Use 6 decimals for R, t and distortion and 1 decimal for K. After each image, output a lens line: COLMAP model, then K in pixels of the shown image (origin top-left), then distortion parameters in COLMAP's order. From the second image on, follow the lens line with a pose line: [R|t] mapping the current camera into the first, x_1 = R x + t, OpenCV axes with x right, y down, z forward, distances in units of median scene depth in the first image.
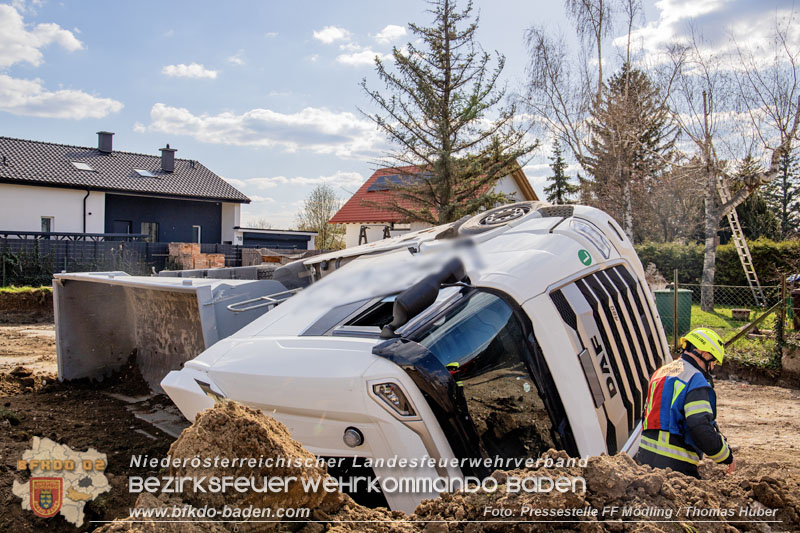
lens RADIAL K [[701.5, 0, 408.3], [0, 701.5, 259.0], [0, 0, 1]] dist [-0.059240, 0.067847]
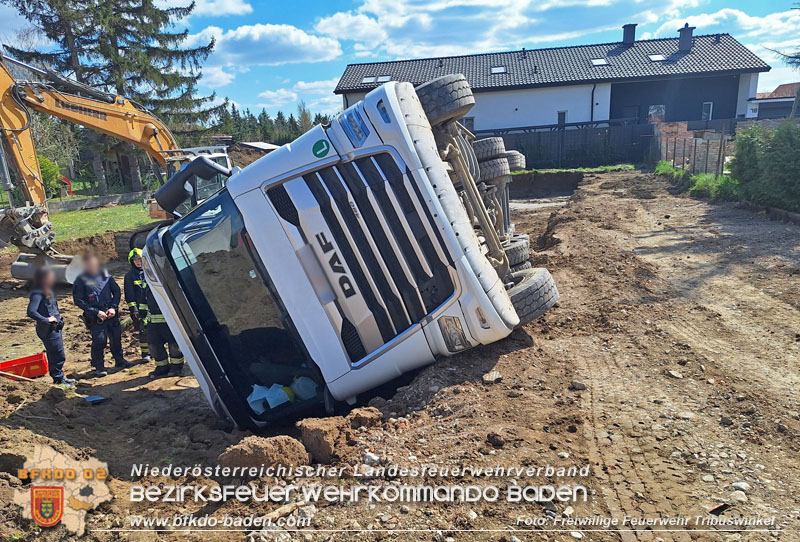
lens RADIAL K [[558.0, 0, 398.2], [0, 558.0, 306.0], [0, 0, 1]] dist [0.048080, -0.044115]
pose [[0.582342, 0.167222, -0.795559, 0.271251], [0.066749, 0.965475, 0.251797, 0.005454], [0.810199, -0.199735, 0.551075, 0.177769]]
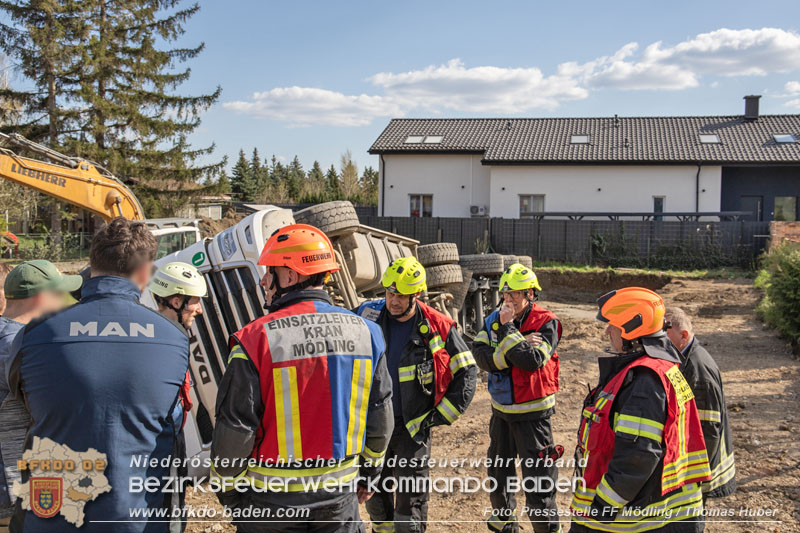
lens RADIAL K [[837.2, 0, 438.8], [0, 837.2, 258.5], [0, 0, 1]] dist [0.032654, 0.000000]
pose [[0.531384, 0.028103, -0.846665, 0.464968], [-0.003684, 0.999517, 0.030864, -0.013351], [0.847123, -0.013282, 0.531230, 0.171300]]
